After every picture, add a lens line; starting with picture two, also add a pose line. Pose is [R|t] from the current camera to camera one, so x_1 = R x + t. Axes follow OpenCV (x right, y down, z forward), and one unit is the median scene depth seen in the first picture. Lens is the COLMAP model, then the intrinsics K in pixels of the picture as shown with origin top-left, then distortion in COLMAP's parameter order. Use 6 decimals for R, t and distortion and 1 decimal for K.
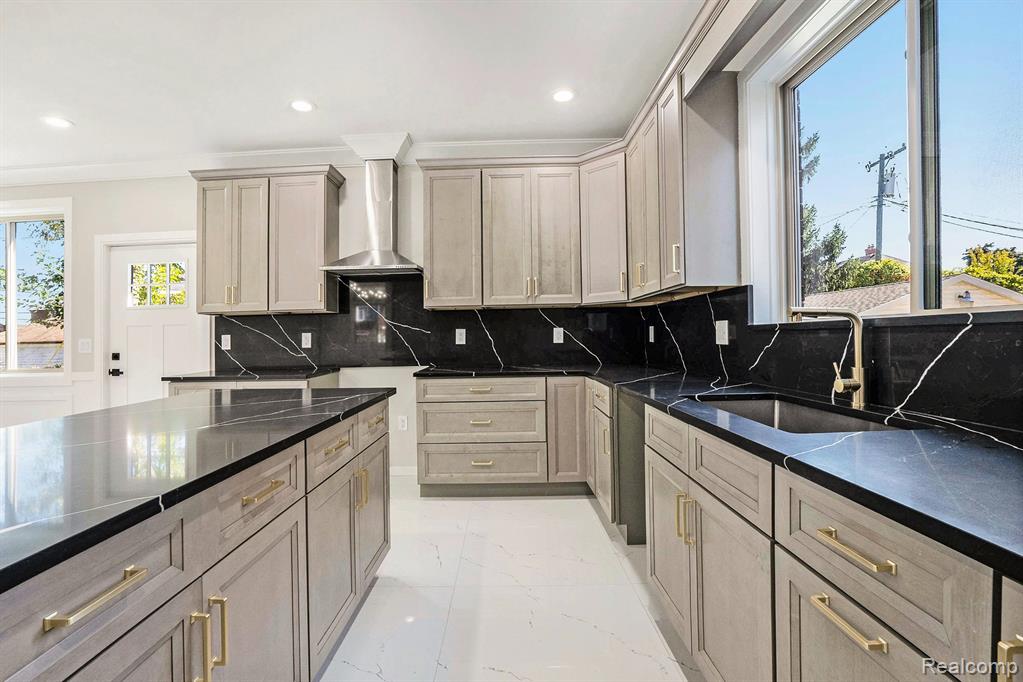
lens RADIAL K [[463.7, 0, 469.0], [0, 463.7, 327.9], [0, 0, 1]] dist [-0.046389, 0.001811]
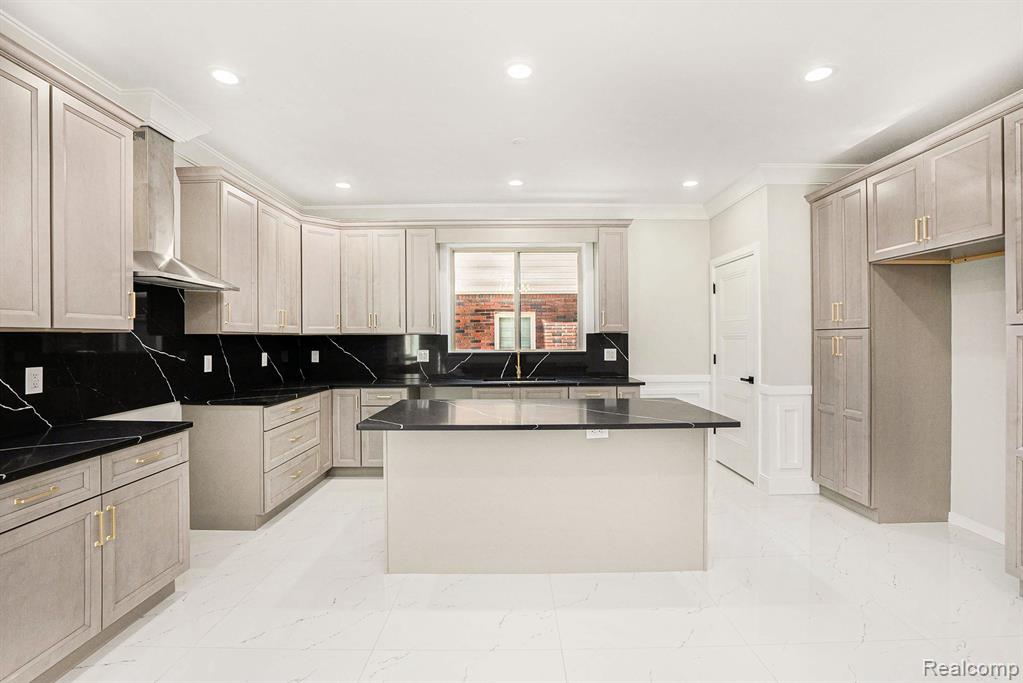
lens RADIAL K [[463.7, 0, 506.3], [0, 463.7, 343.8], [0, 0, 1]] dist [-0.046389, 0.001811]
pose [[-0.058296, 0.004655, 0.998288, -0.998785], [-0.011199, 0.999923, -0.005317, -0.023899], [-0.998237, -0.011489, -0.058240, 0.490812]]
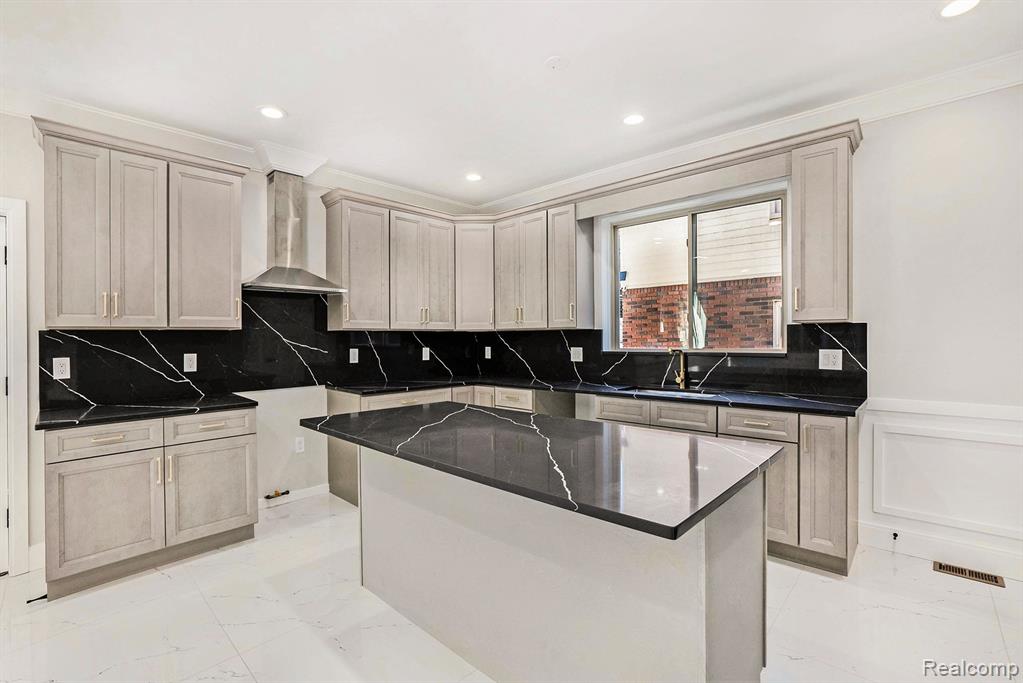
lens RADIAL K [[463.7, 0, 495.1], [0, 463.7, 338.0], [0, 0, 1]] dist [-0.046389, 0.001811]
pose [[0.654669, 0.014402, 0.755778, -0.646726], [-0.017969, 0.999832, -0.003487, -0.026490], [-0.755702, -0.011298, 0.654818, 0.050754]]
